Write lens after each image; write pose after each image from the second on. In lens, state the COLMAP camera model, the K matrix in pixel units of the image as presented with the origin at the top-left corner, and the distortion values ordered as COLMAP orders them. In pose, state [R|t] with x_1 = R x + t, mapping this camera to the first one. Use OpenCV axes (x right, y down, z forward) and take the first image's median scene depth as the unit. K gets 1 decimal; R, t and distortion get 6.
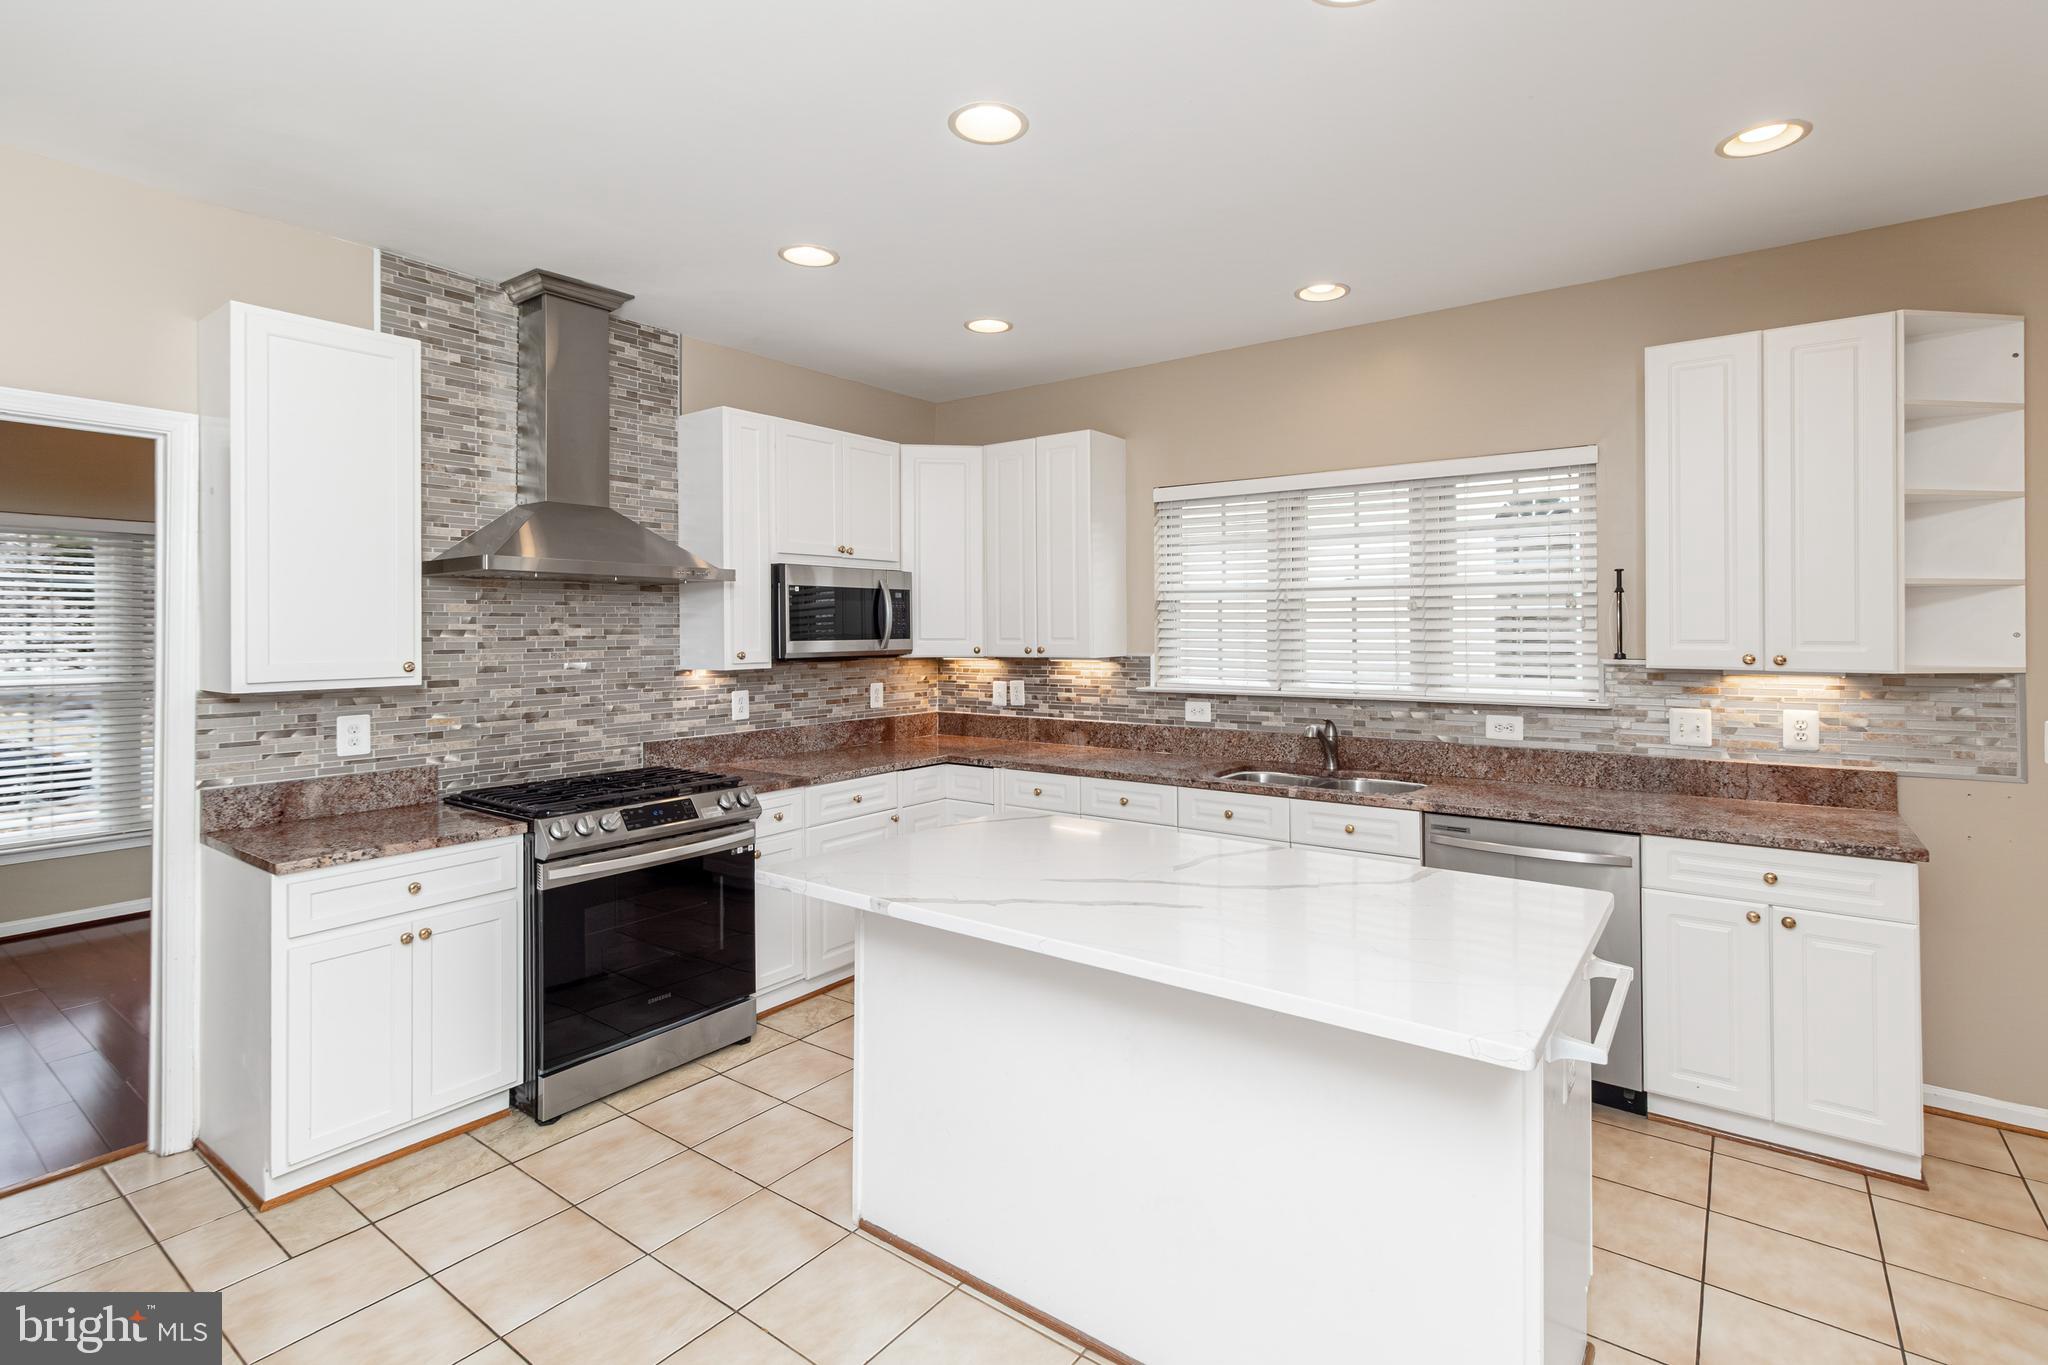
lens RADIAL K [[968.6, 0, 1045.9], [0, 968.6, 611.4], [0, 0, 1]] dist [0.002590, 0.000835]
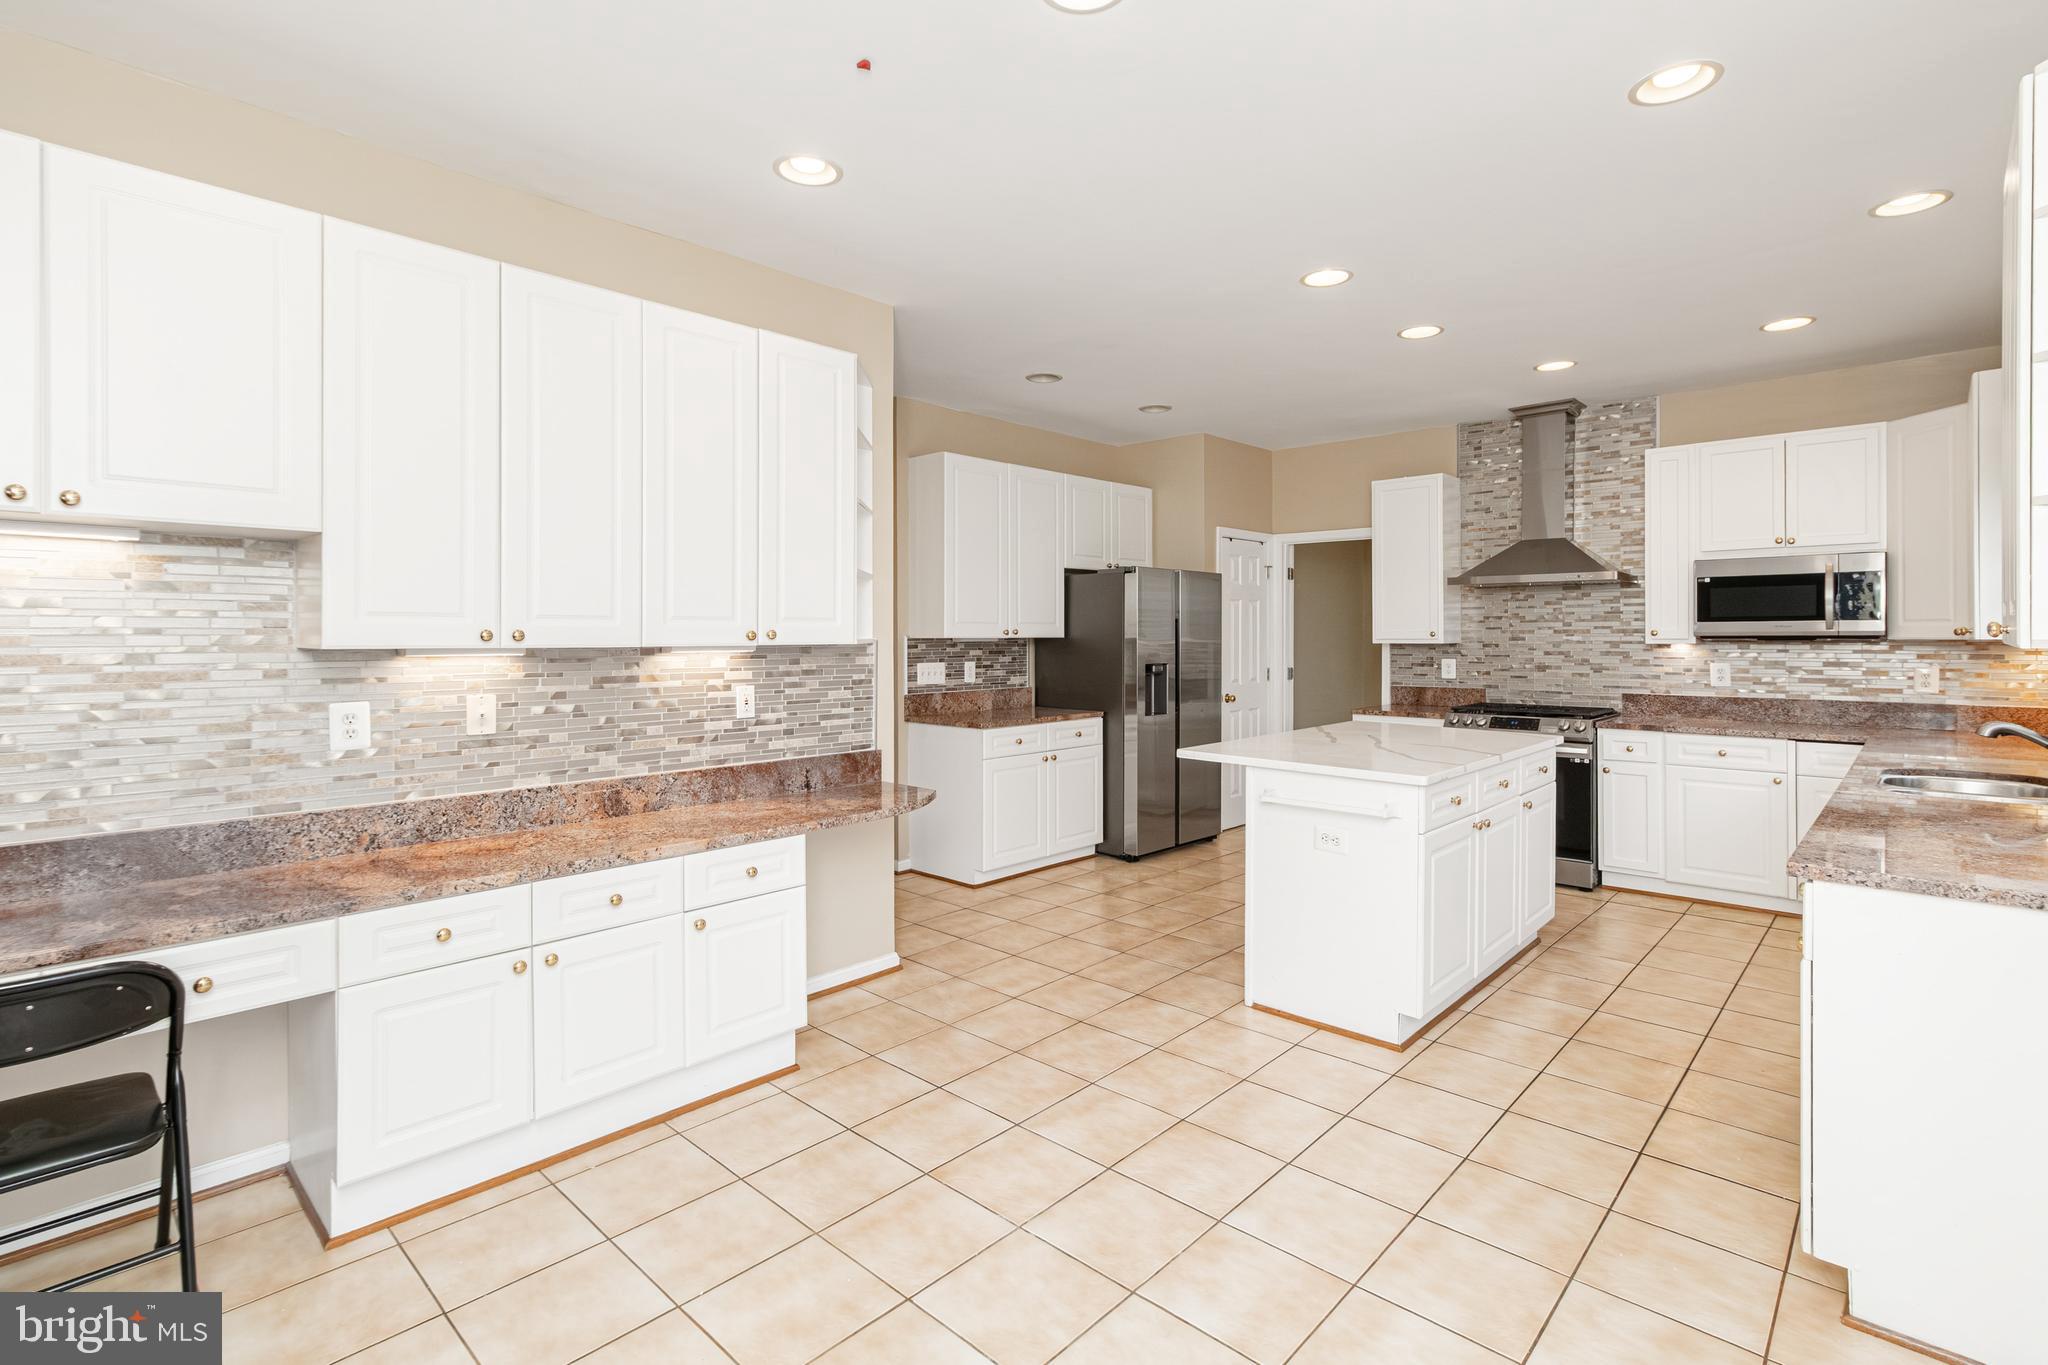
lens RADIAL K [[968.6, 0, 1041.2], [0, 968.6, 632.4], [0, 0, 1]] dist [0.002590, 0.000835]
pose [[-0.109543, 0.002099, -0.993980, 1.024885], [0.018947, 0.999820, 0.000023, 0.026860], [0.993801, -0.018831, -0.109563, 0.279750]]
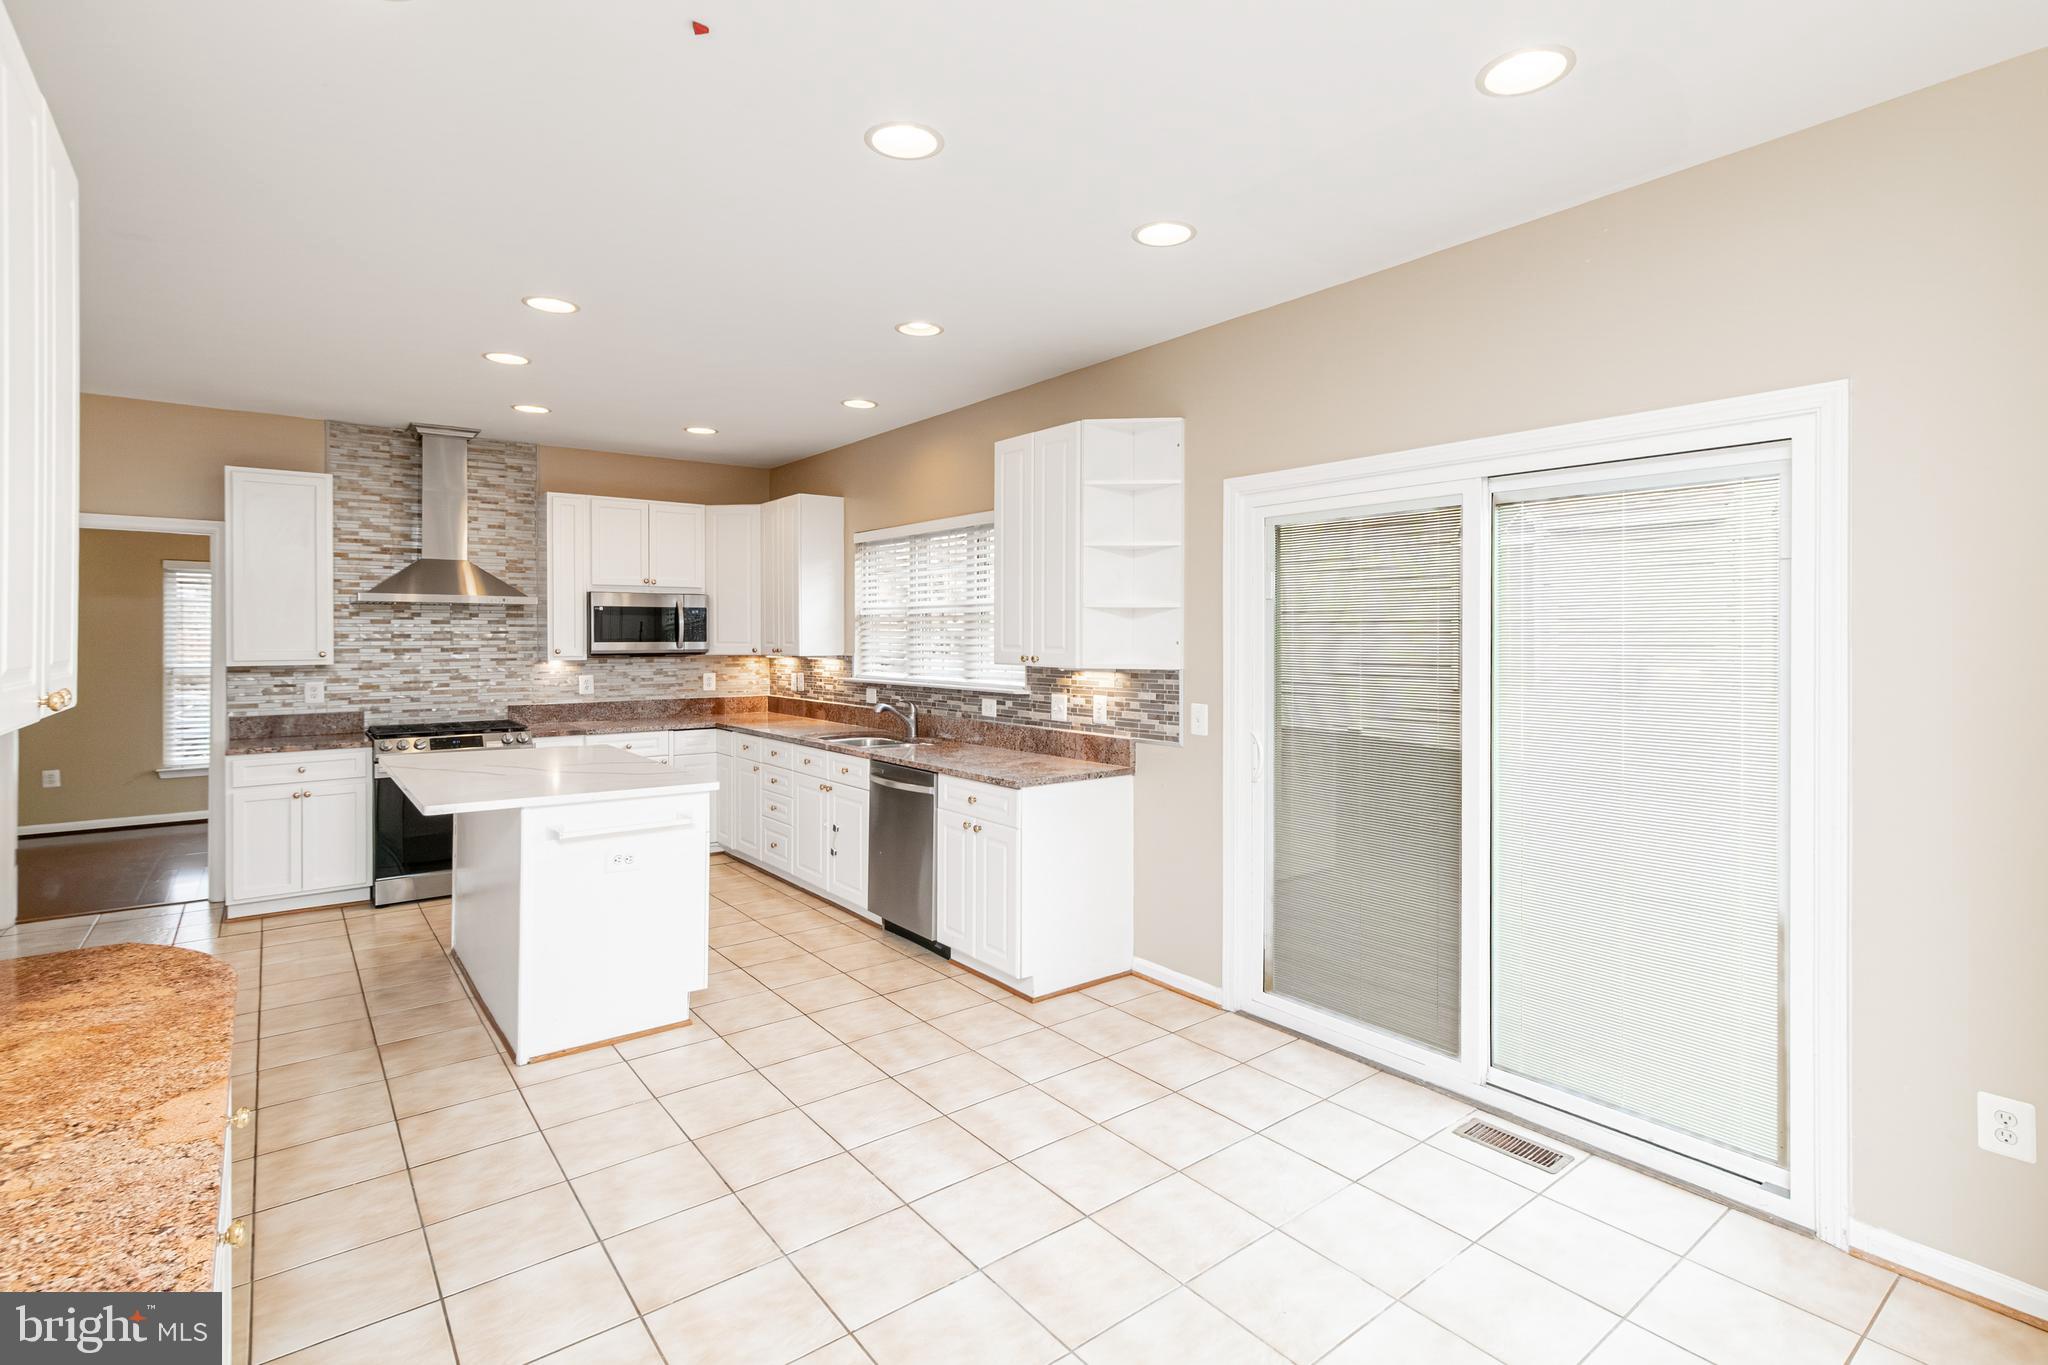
lens RADIAL K [[968.6, 0, 1039.4], [0, 968.6, 634.0], [0, 0, 1]] dist [0.002590, 0.000835]
pose [[0.963517, 0.004579, -0.267607, 0.784865], [-0.000201, 0.999866, 0.016385, -0.007430], [0.267646, -0.015734, 0.963389, -0.274286]]
